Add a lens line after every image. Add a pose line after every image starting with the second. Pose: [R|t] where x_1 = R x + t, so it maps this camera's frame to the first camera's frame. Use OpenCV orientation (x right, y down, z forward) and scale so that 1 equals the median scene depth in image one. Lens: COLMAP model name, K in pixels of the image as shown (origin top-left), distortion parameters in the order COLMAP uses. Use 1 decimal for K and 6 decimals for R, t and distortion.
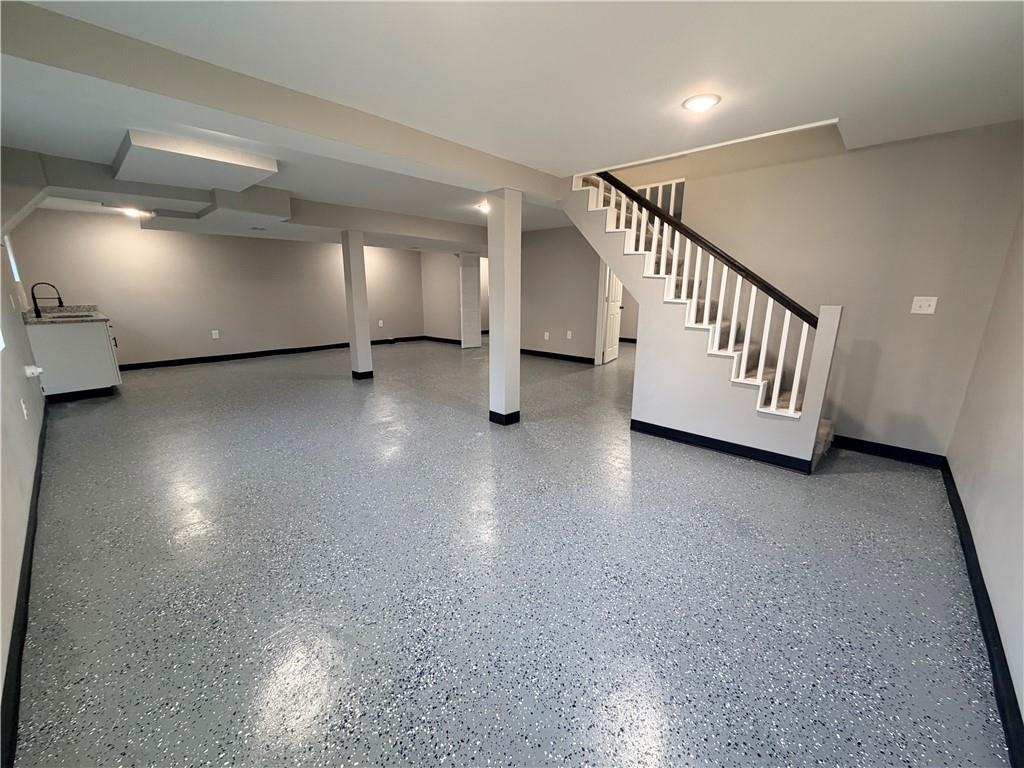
lens RADIAL K [[407.1, 0, 504.4], [0, 407.1, 380.7], [0, 0, 1]] dist [-0.001801, 0.000383]
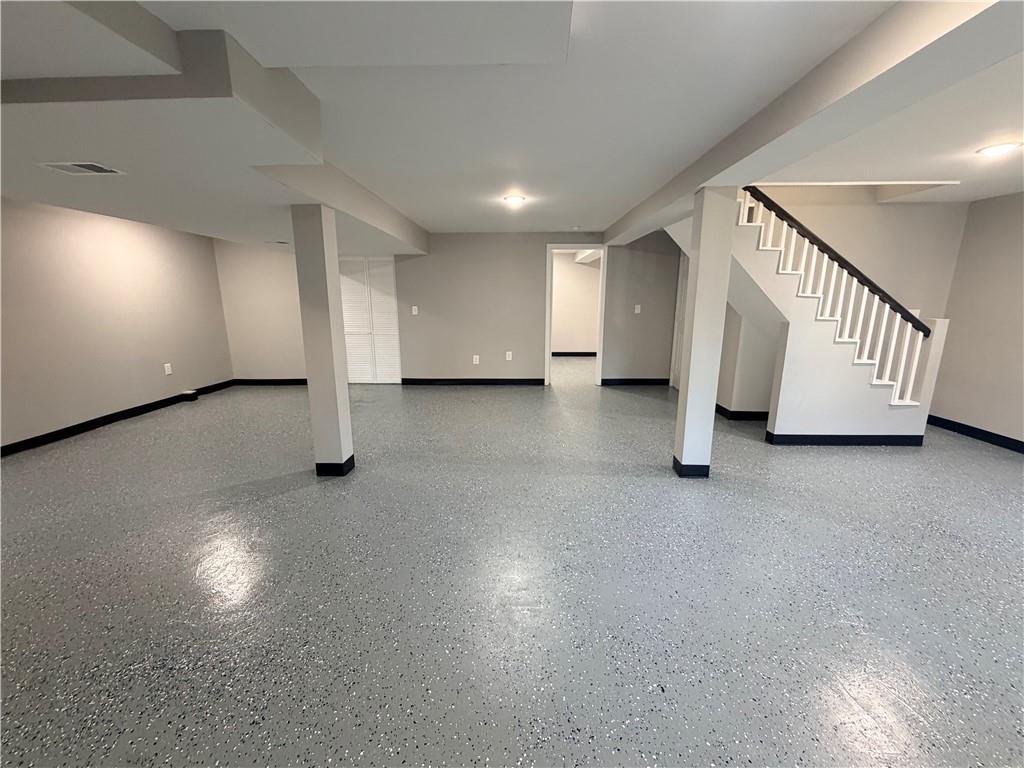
lens RADIAL K [[407.1, 0, 509.9], [0, 407.1, 388.2], [0, 0, 1]] dist [-0.001801, 0.000383]
pose [[0.746547, -0.157159, 0.646505, -0.584642], [0.156713, 0.985898, 0.058699, -0.131101], [-0.646613, 0.057494, 0.760648, 0.452602]]
